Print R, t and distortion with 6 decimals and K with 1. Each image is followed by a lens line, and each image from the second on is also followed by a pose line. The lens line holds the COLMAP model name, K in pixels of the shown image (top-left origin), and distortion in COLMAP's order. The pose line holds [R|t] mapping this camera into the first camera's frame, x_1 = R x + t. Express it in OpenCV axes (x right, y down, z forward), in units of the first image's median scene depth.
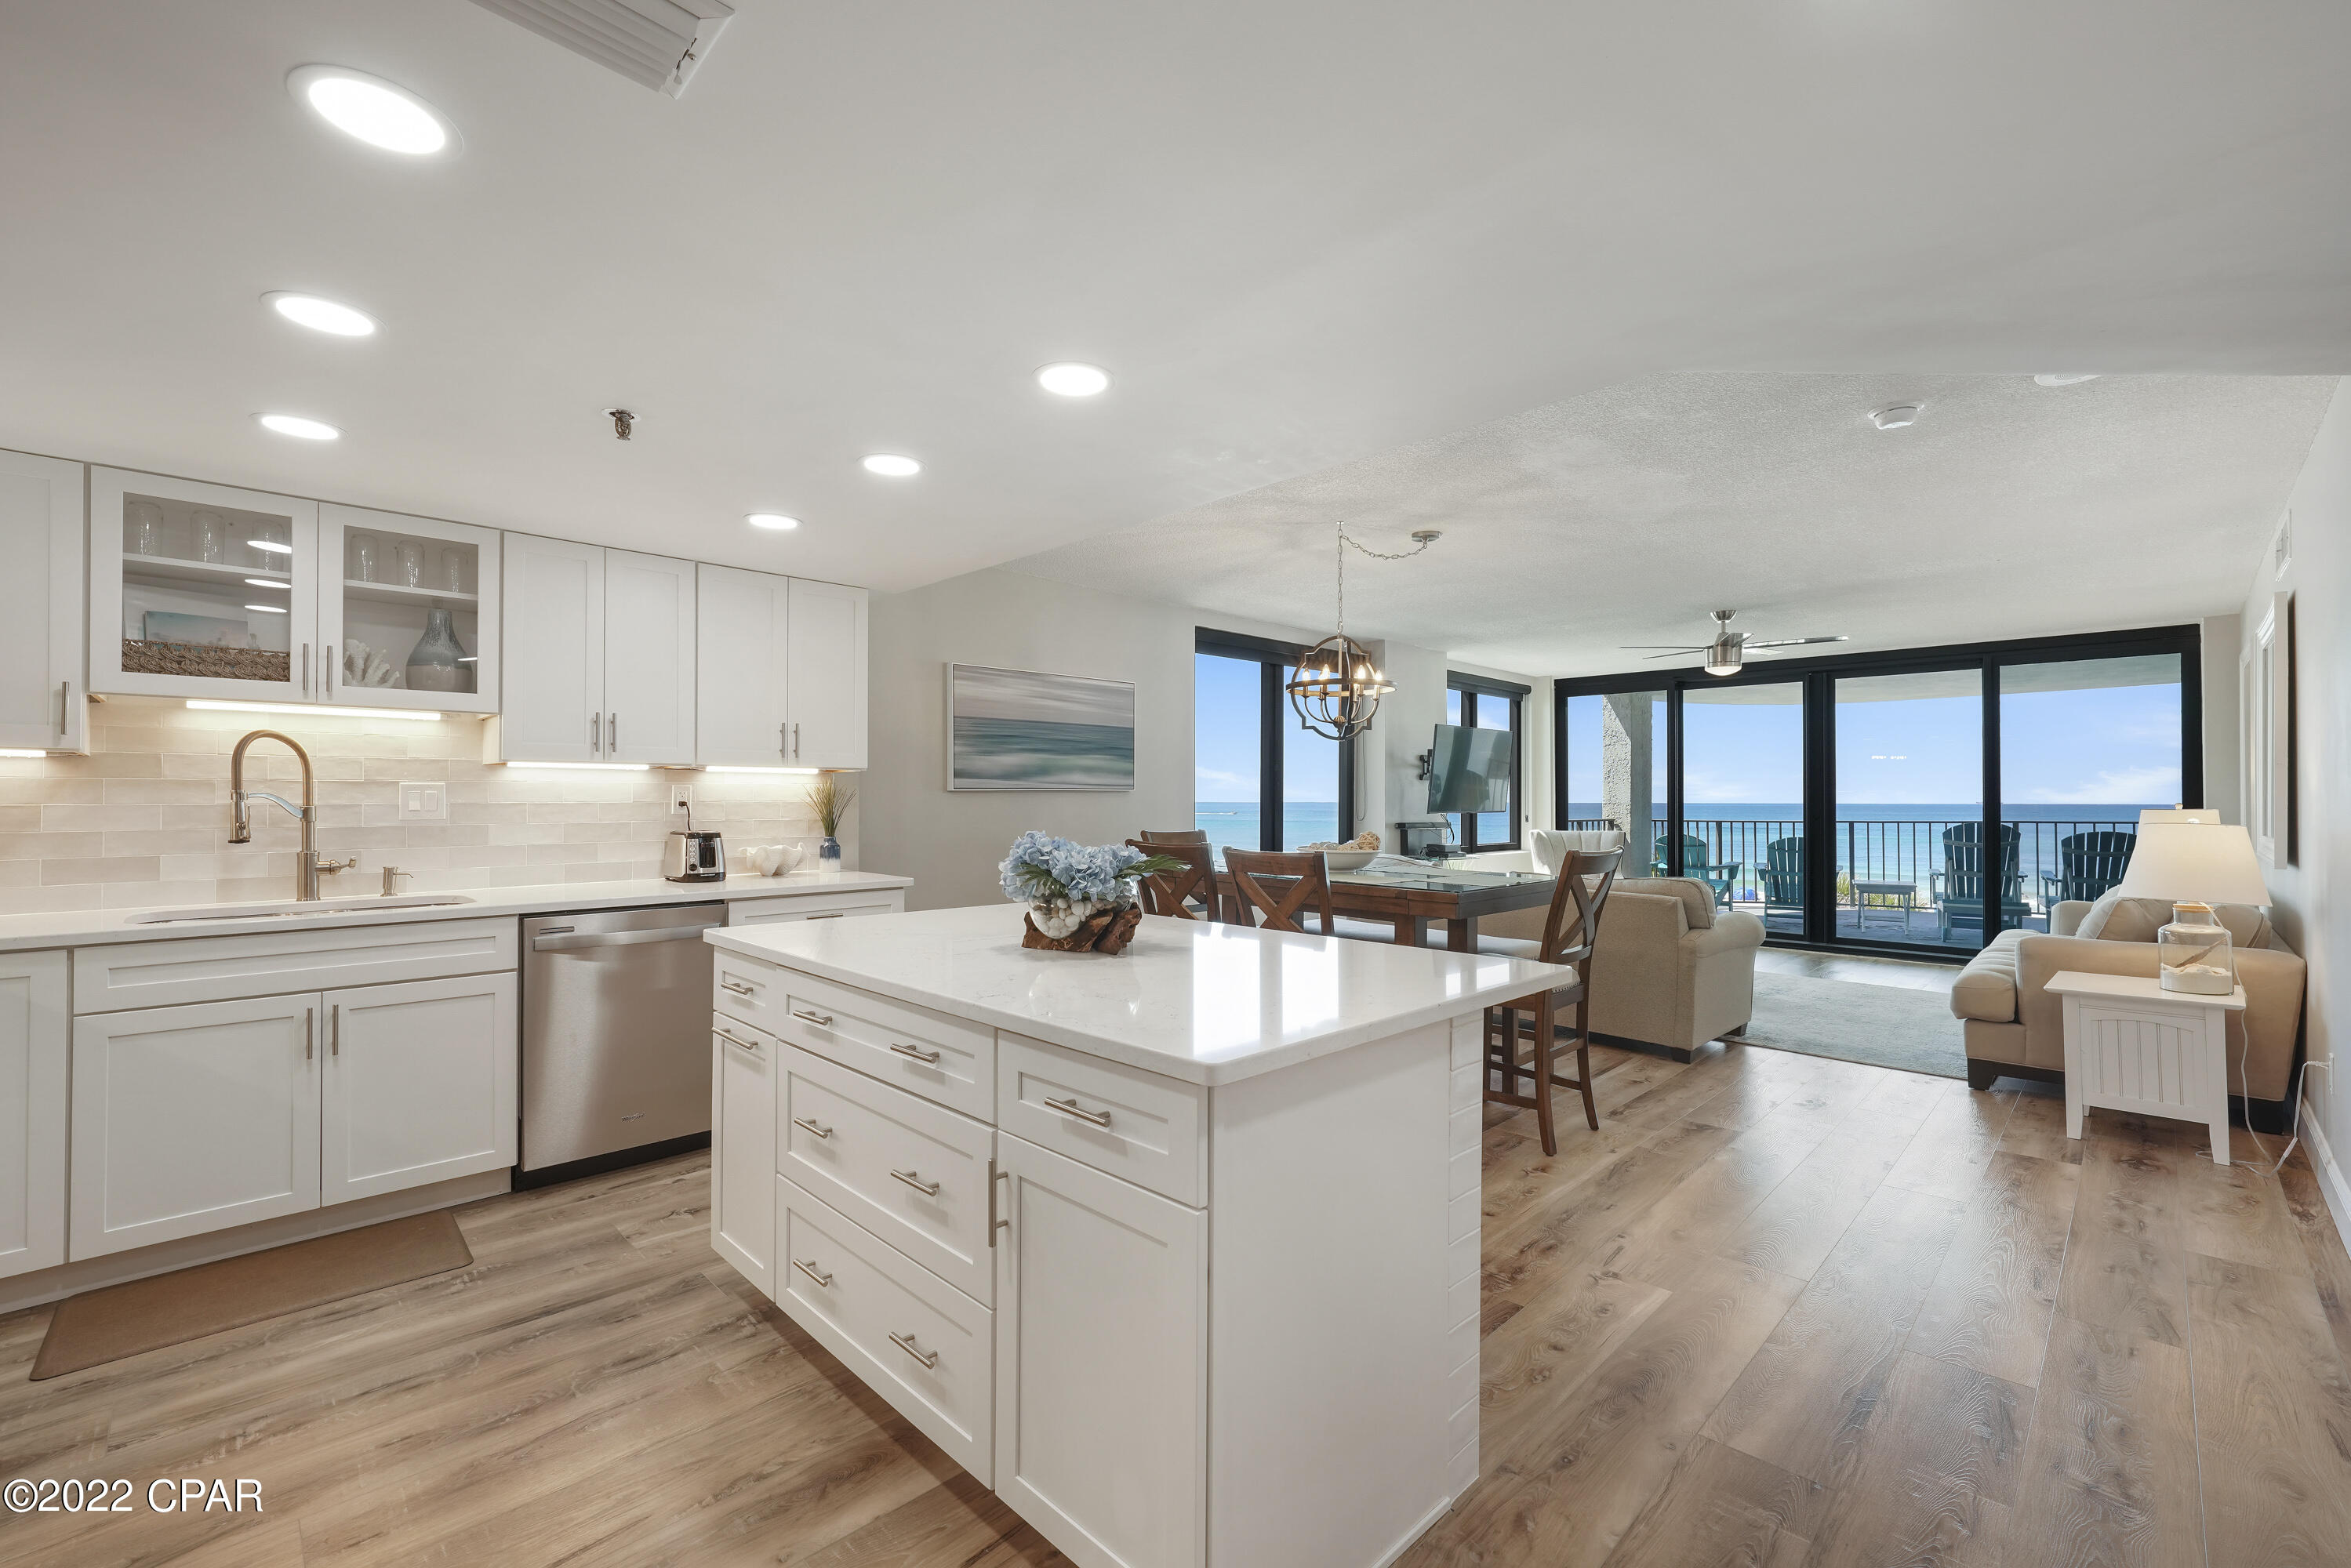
lens RADIAL K [[950.8, 0, 1177.1], [0, 950.8, 791.7], [0, 0, 1]] dist [-0.009932, 0.001432]
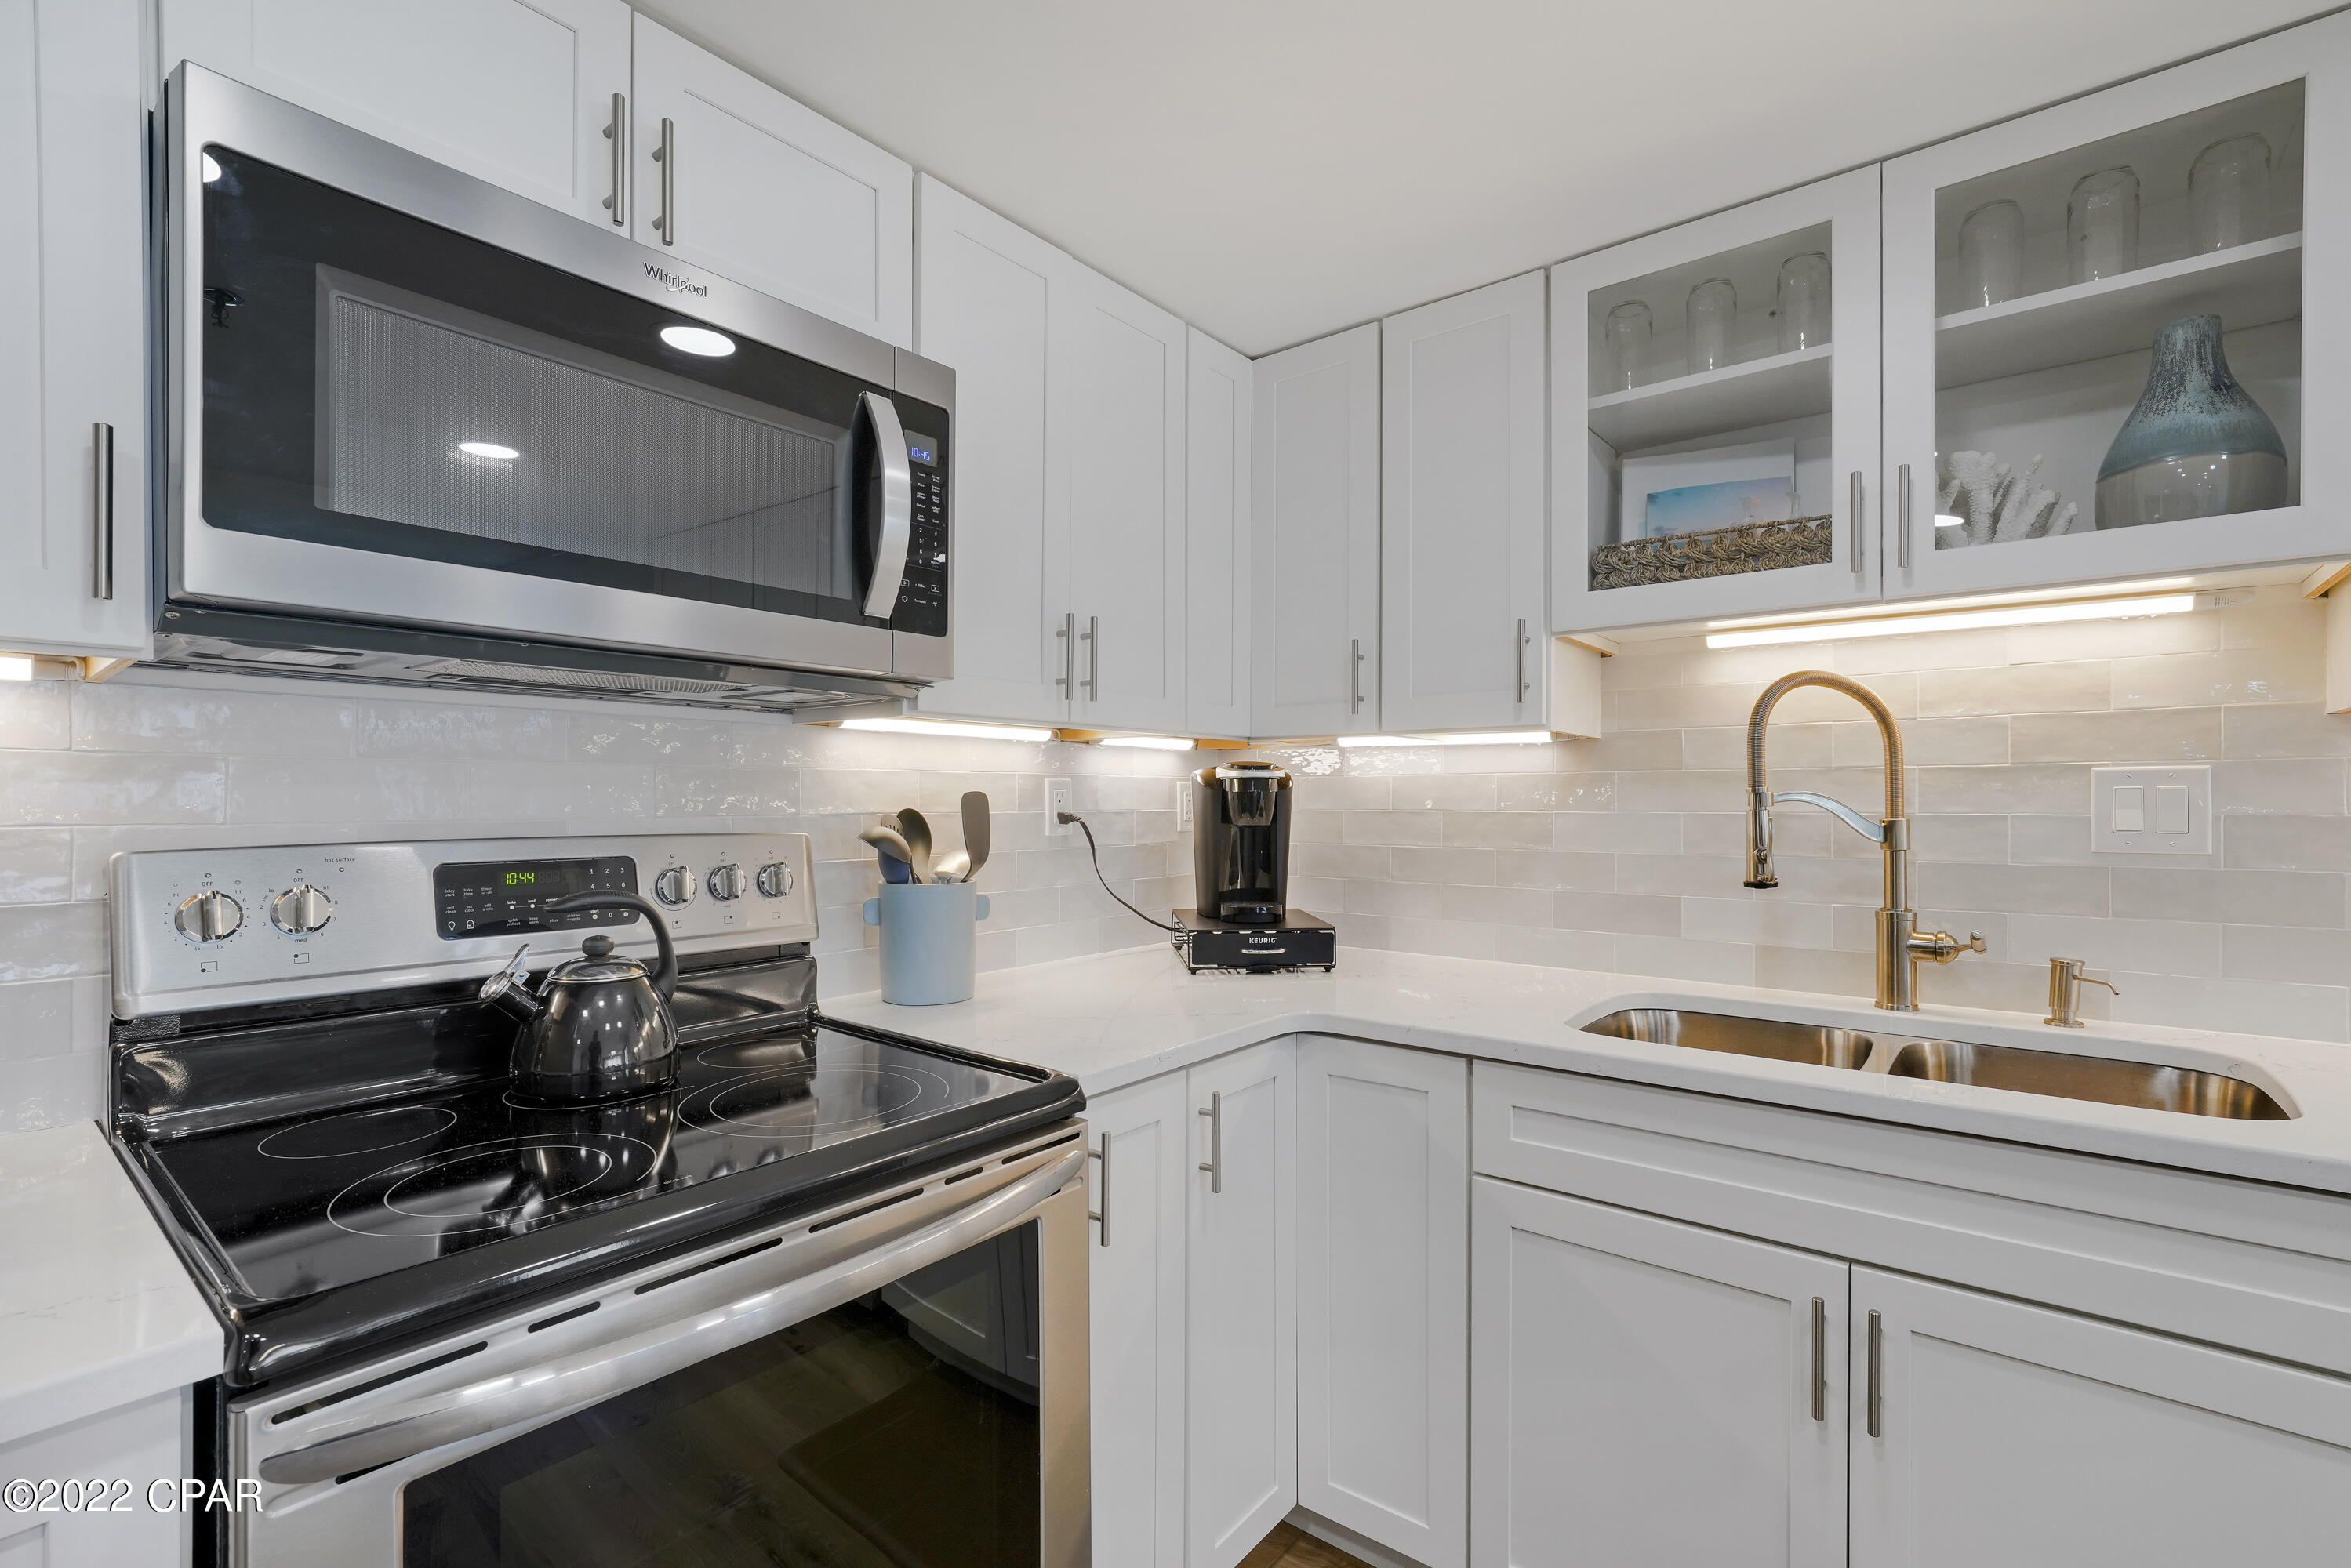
lens RADIAL K [[1056.7, 0, 1156.3], [0, 1056.7, 804.8], [0, 0, 1]] dist [-0.005722, 0.002863]
pose [[0.092959, 0.001830, -0.995668, -0.294143], [0.006315, 0.999977, 0.002427, 0.002976], [0.995650, -0.006513, 0.092945, 0.408231]]
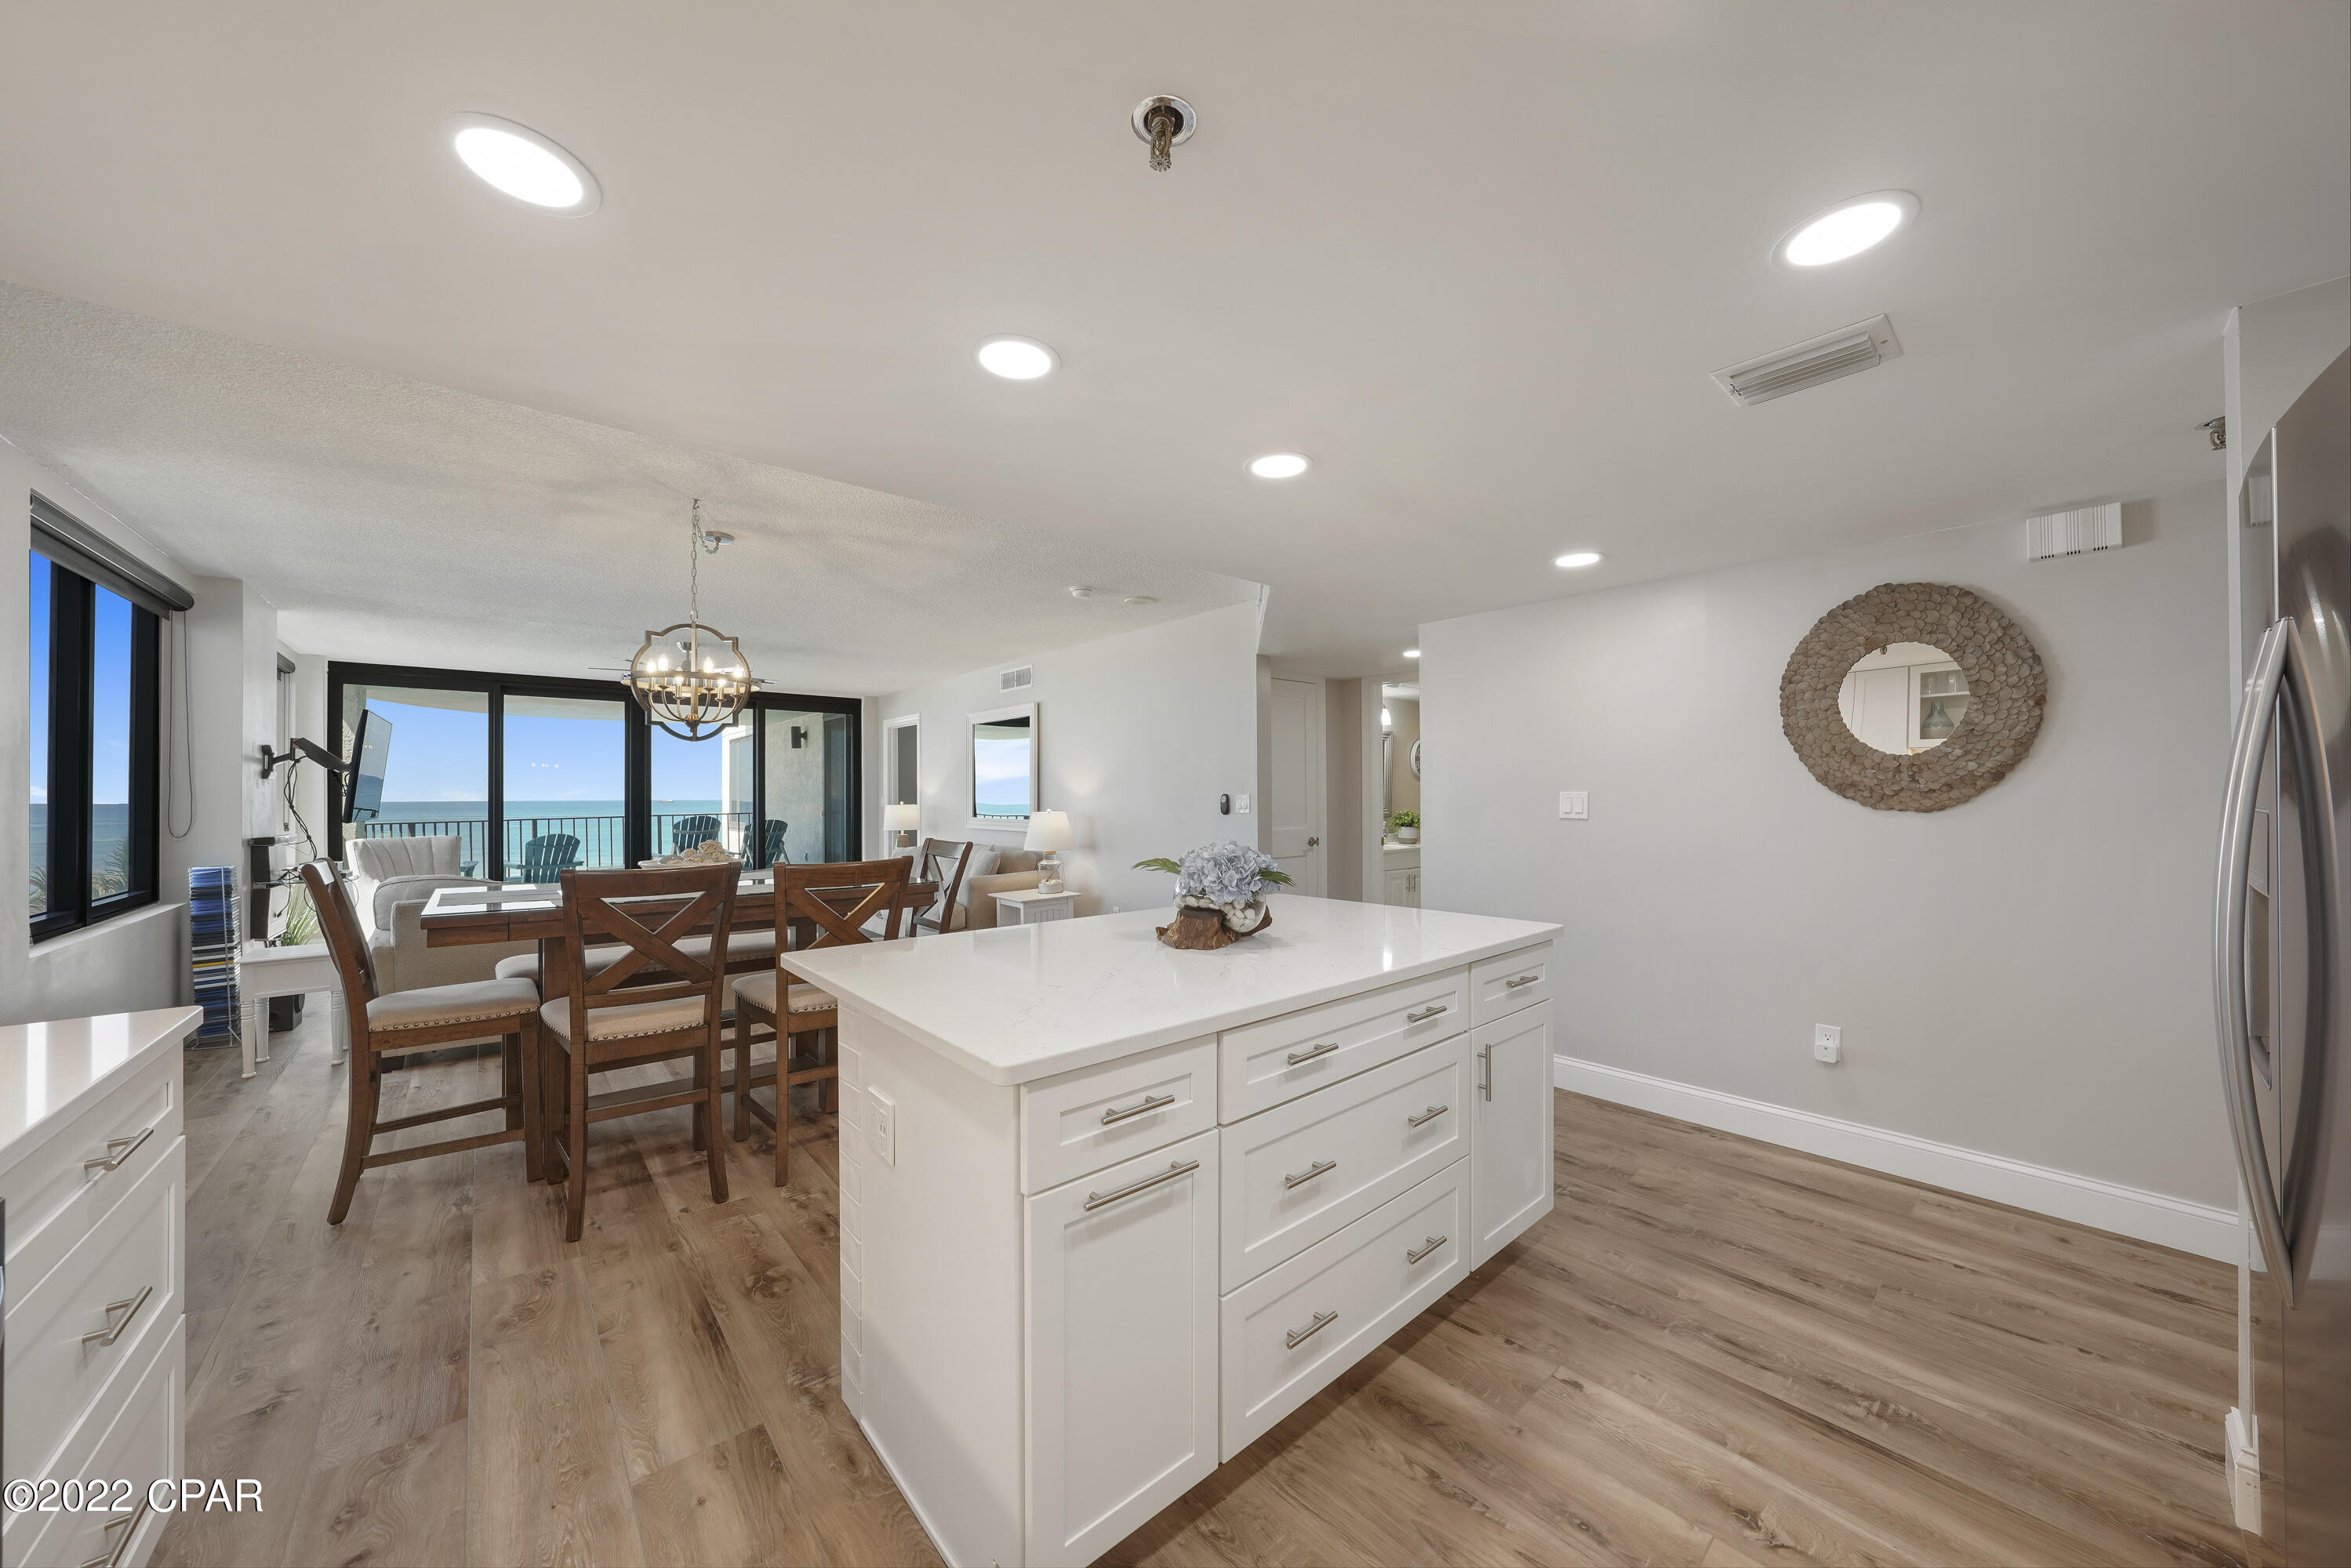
lens RADIAL K [[802.0, 0, 1136.0], [0, 802.0, 795.7], [0, 0, 1]] dist [-0.025584, -0.000153]
pose [[0.103472, -0.002270, 0.994630, -0.542434], [-0.003072, 0.999992, 0.002602, -0.005433], [-0.994628, -0.003325, 0.103465, 0.508676]]
